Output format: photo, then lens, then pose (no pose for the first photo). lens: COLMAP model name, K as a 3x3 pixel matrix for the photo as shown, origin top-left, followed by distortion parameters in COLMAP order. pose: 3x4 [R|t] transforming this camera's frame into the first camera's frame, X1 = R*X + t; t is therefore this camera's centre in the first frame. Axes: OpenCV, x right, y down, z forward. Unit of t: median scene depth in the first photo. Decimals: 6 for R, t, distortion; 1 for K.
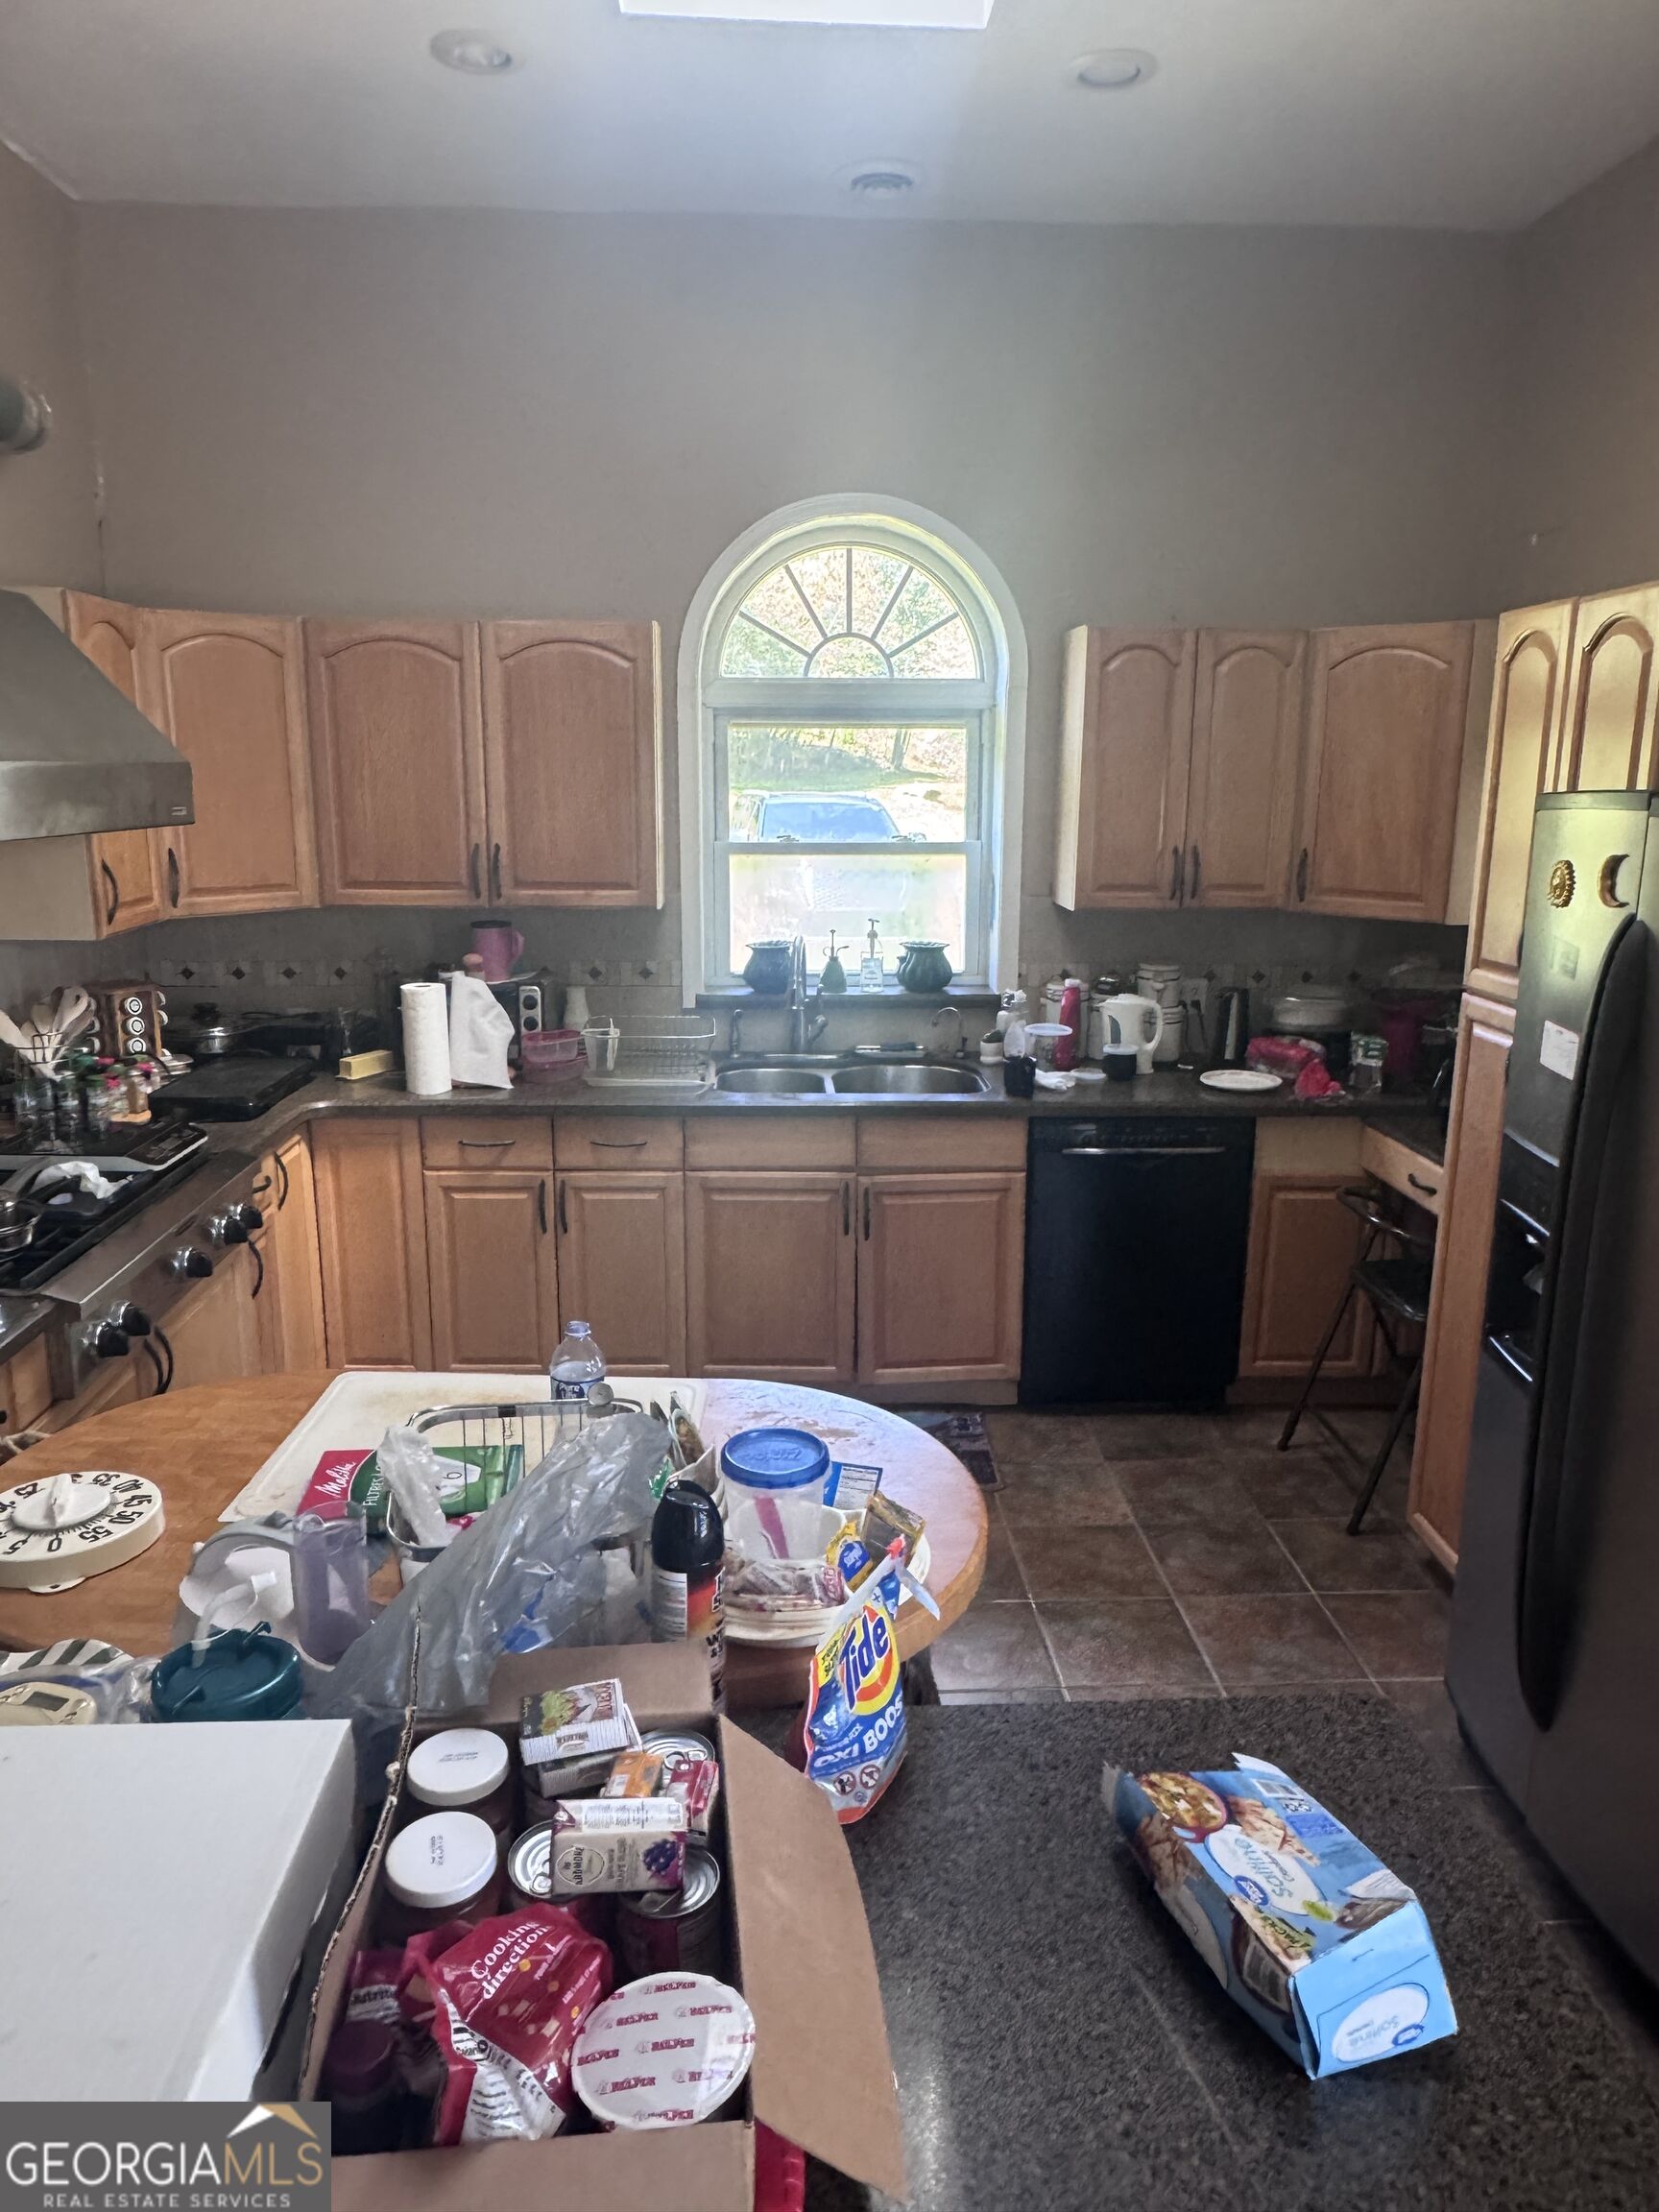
lens RADIAL K [[1458.7, 0, 829.5], [0, 1458.7, 1106.0], [0, 0, 1]] dist [0.001523, 0.033418]
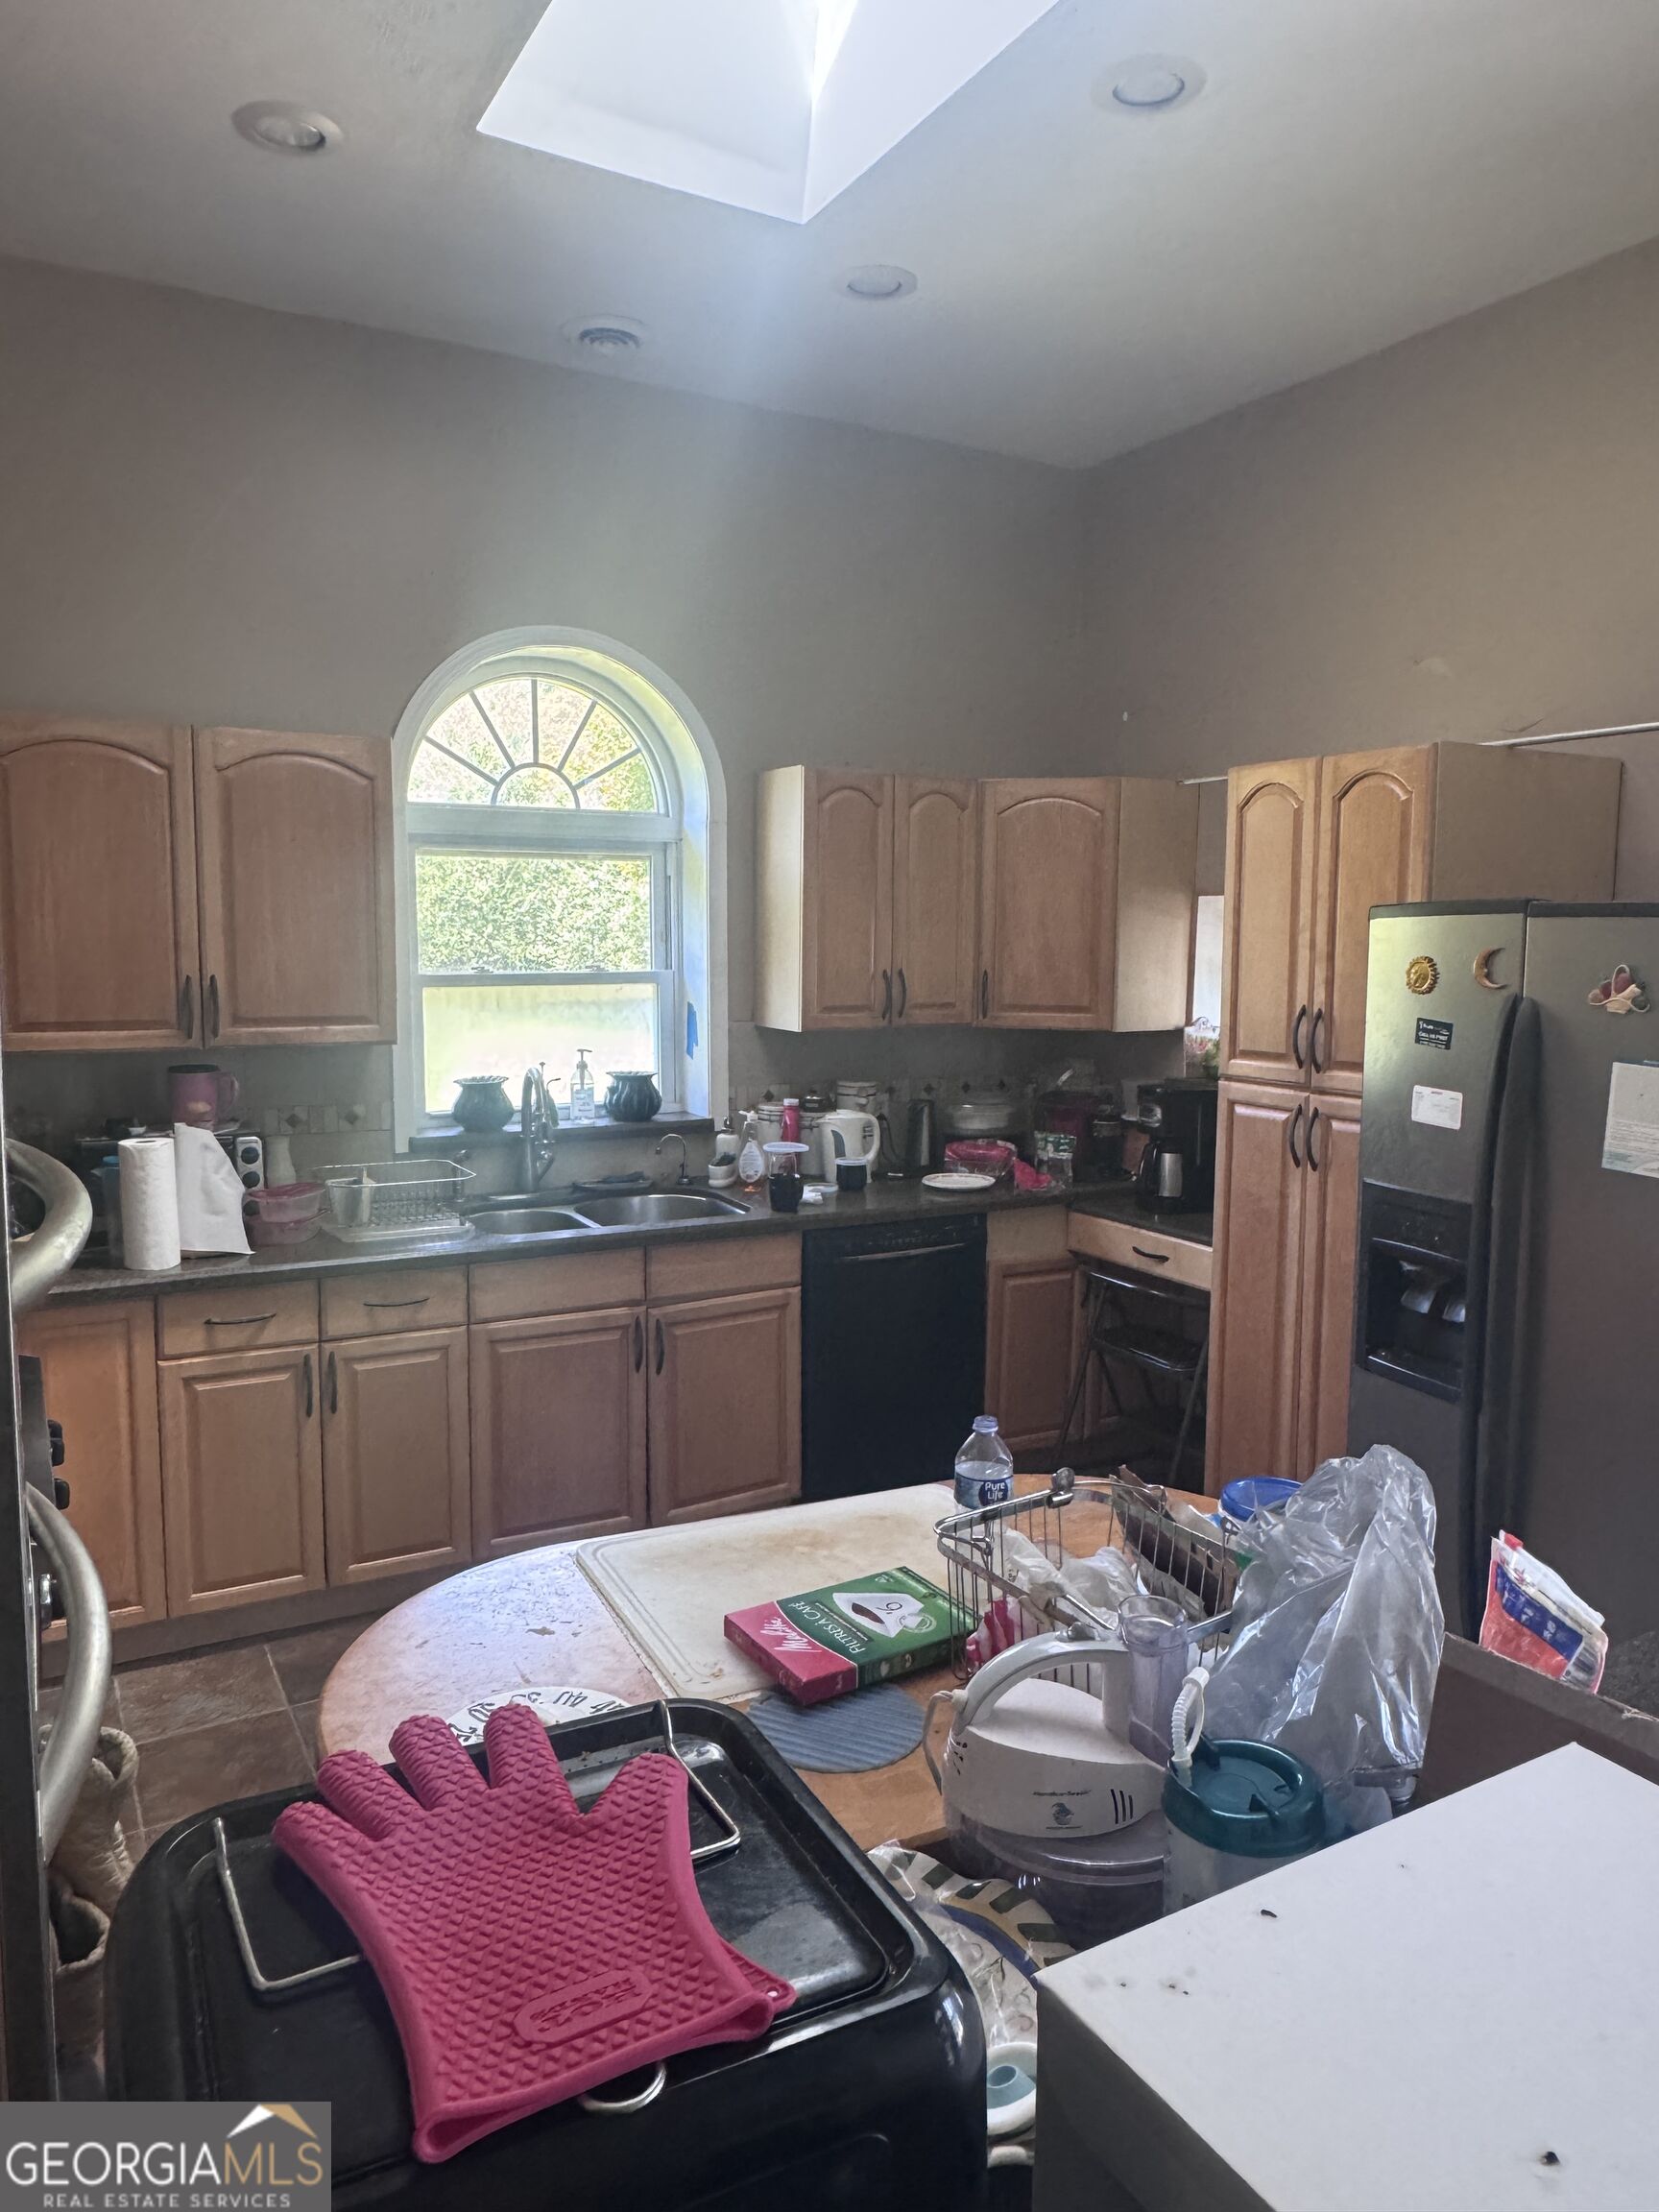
lens RADIAL K [[1458.7, 0, 829.5], [0, 1458.7, 1106.0], [0, 0, 1]] dist [0.001523, 0.033418]
pose [[0.893756, -0.054210, 0.445266, -0.290282], [0.100662, 0.991591, -0.081328, 0.005698], [-0.437113, 0.117509, 0.891697, 0.069370]]
